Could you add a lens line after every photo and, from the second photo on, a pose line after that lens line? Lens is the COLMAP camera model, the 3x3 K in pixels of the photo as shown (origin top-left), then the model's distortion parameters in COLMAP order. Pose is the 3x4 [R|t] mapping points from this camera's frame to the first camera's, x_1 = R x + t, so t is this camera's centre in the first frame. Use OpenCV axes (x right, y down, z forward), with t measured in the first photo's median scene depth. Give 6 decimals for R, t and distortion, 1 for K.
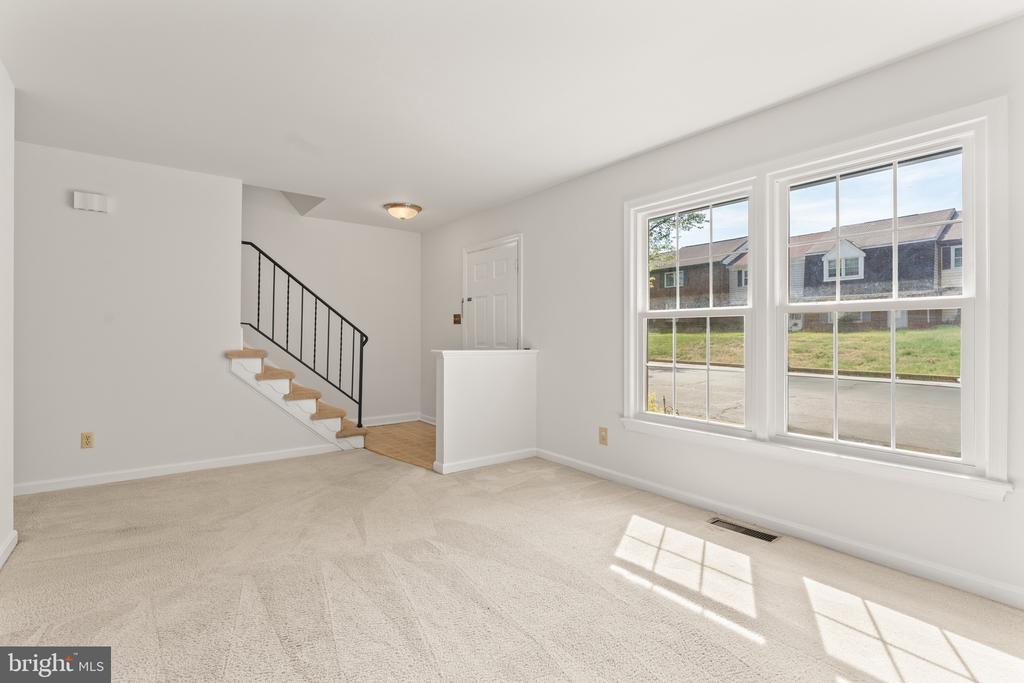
lens RADIAL K [[473.5, 0, 512.0], [0, 473.5, 341.5], [0, 0, 1]] dist [0.001512, -0.000063]
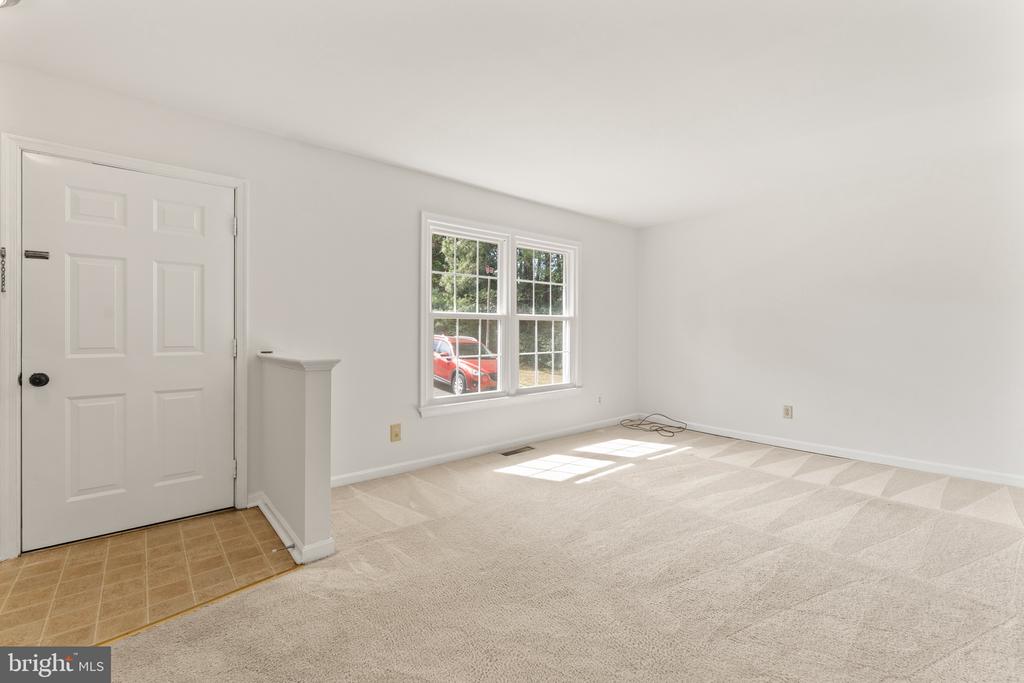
lens RADIAL K [[439.6, 0, 513.2], [0, 439.6, 333.6], [0, 0, 1]] dist [-0.000293, 0.000021]
pose [[-0.050696, -0.003145, 0.998709, -0.655558], [0.015408, 0.999874, 0.003931, -0.008611], [-0.998595, 0.015588, -0.050641, 0.695514]]
